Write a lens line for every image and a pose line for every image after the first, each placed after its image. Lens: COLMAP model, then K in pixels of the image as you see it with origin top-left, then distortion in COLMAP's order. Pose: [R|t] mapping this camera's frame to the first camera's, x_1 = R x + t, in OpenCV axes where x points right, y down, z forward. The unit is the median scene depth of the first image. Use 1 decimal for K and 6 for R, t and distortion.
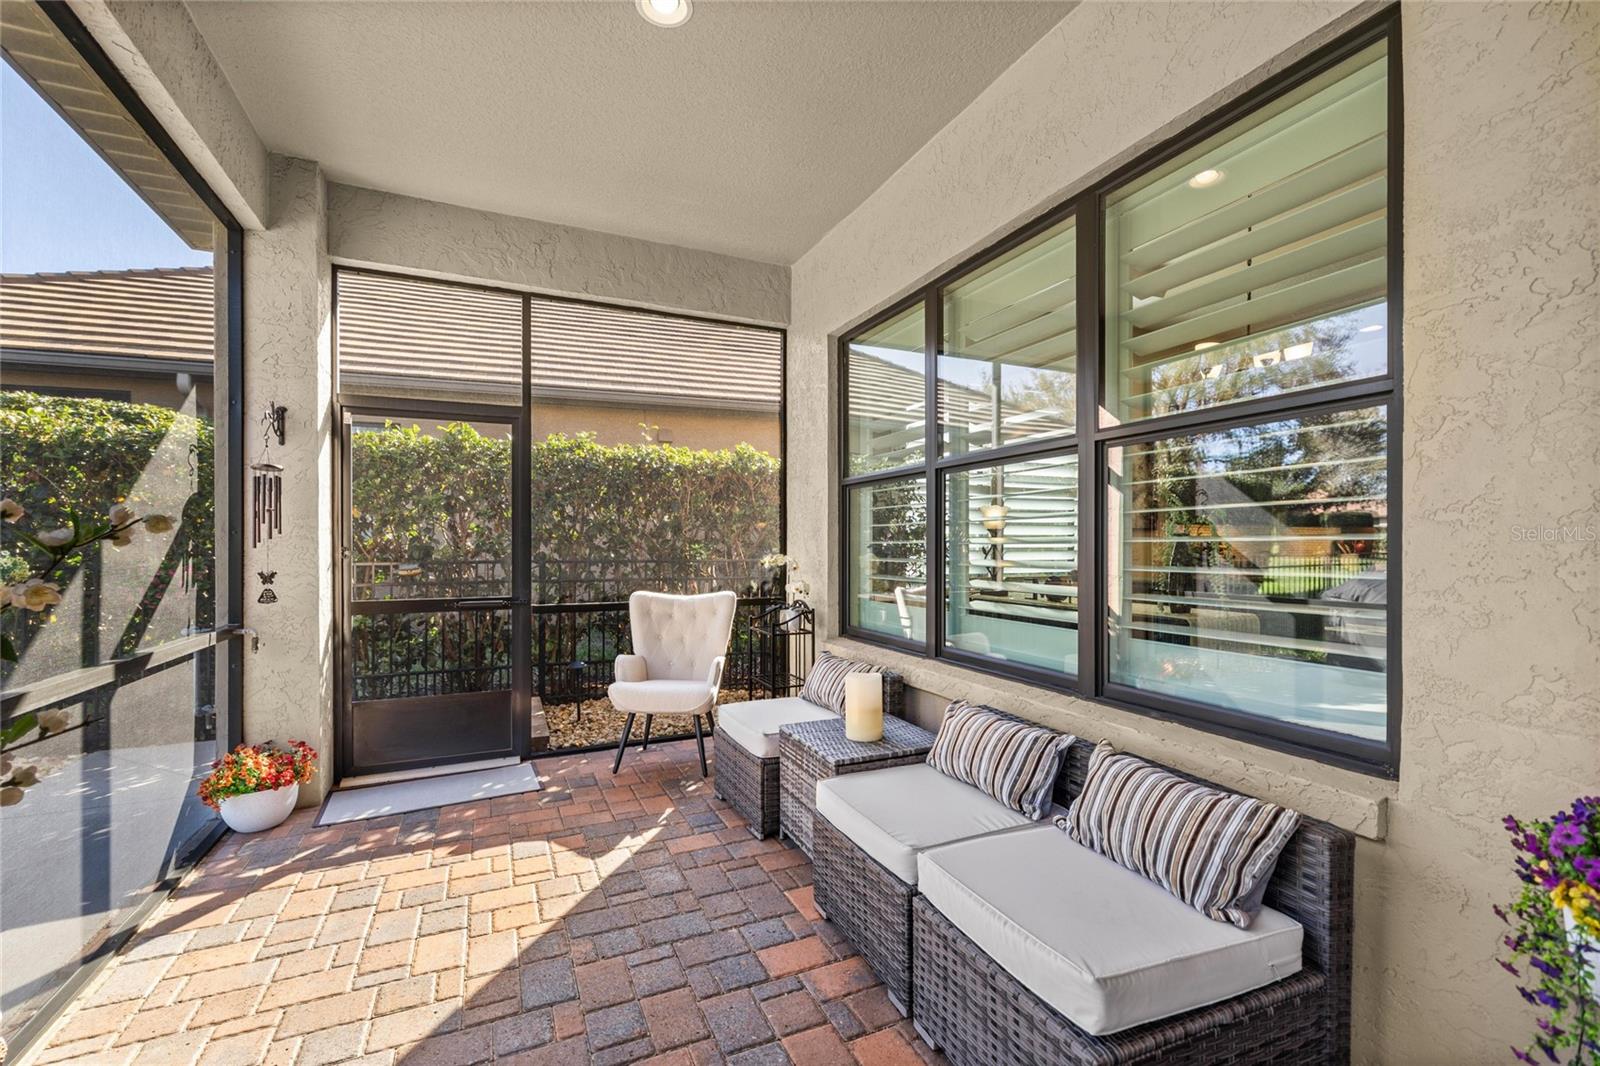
lens RADIAL K [[687.2, 0, 790.2], [0, 687.2, 535.6], [0, 0, 1]] dist [-0.002261, -0.000357]
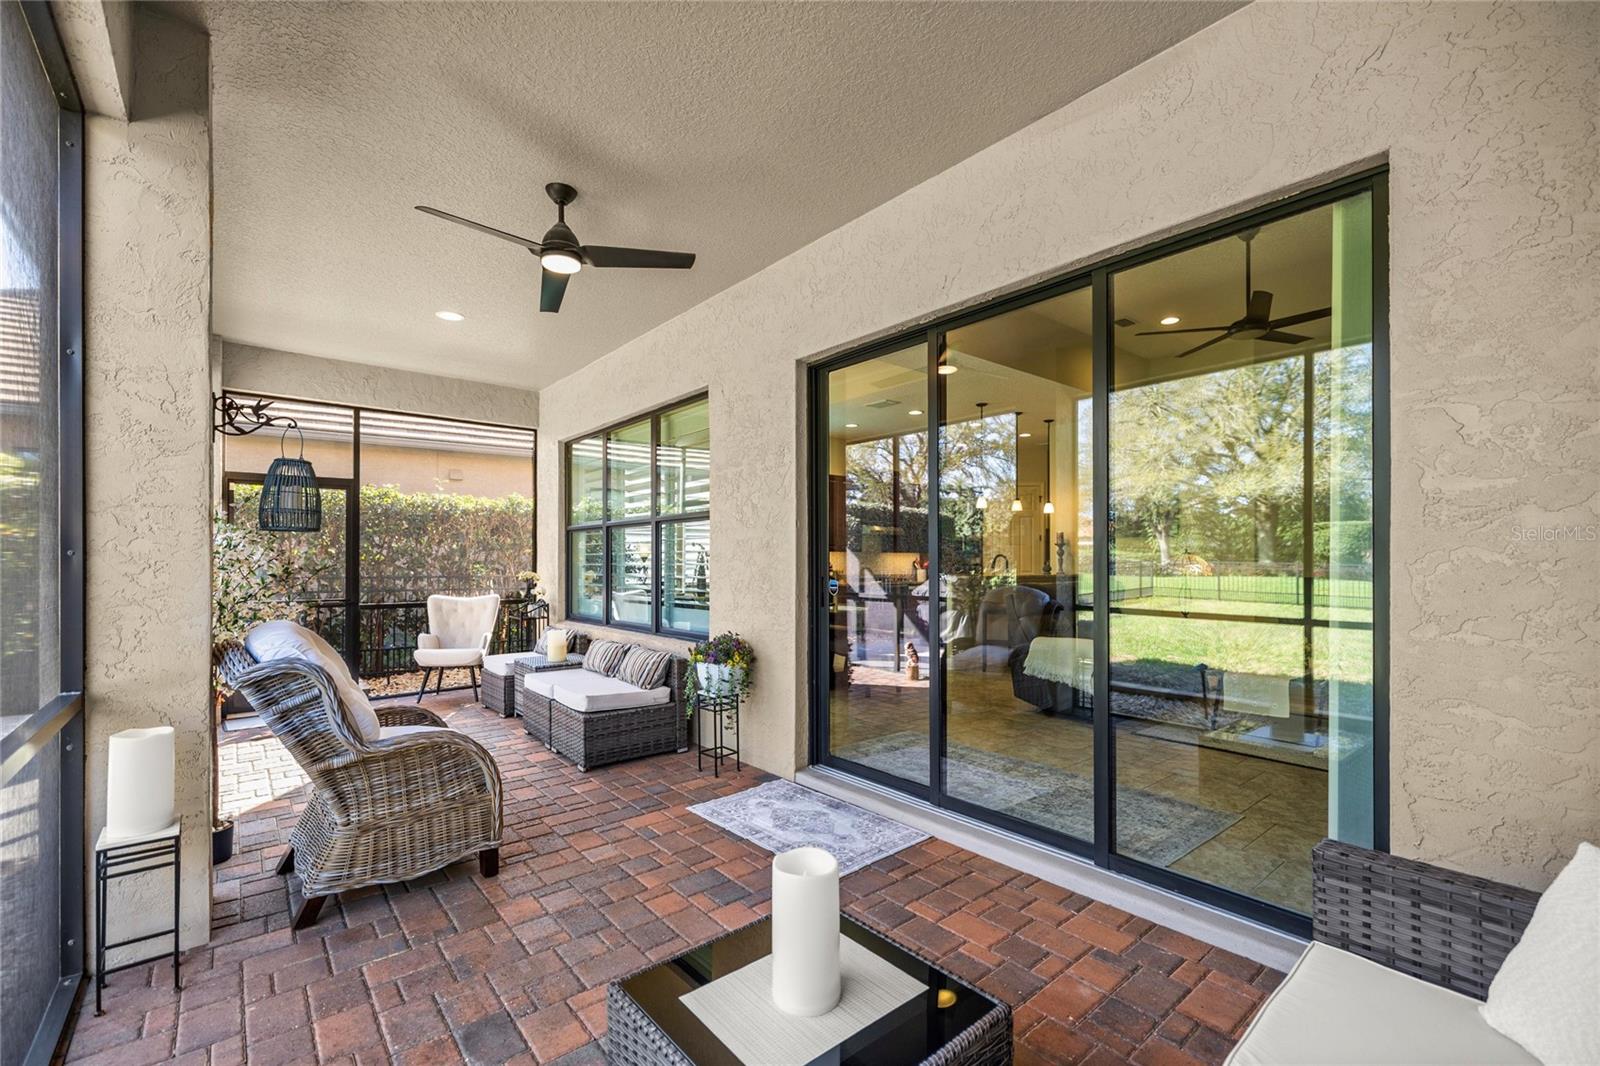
lens RADIAL K [[687.2, 0, 796.5], [0, 687.2, 549.8], [0, 0, 1]] dist [-0.002261, -0.000357]
pose [[0.962189, 0.003249, 0.272365, 0.152933], [-0.002374, 0.999991, -0.003543, -0.020025], [-0.272374, 0.002763, 0.962187, -0.753496]]
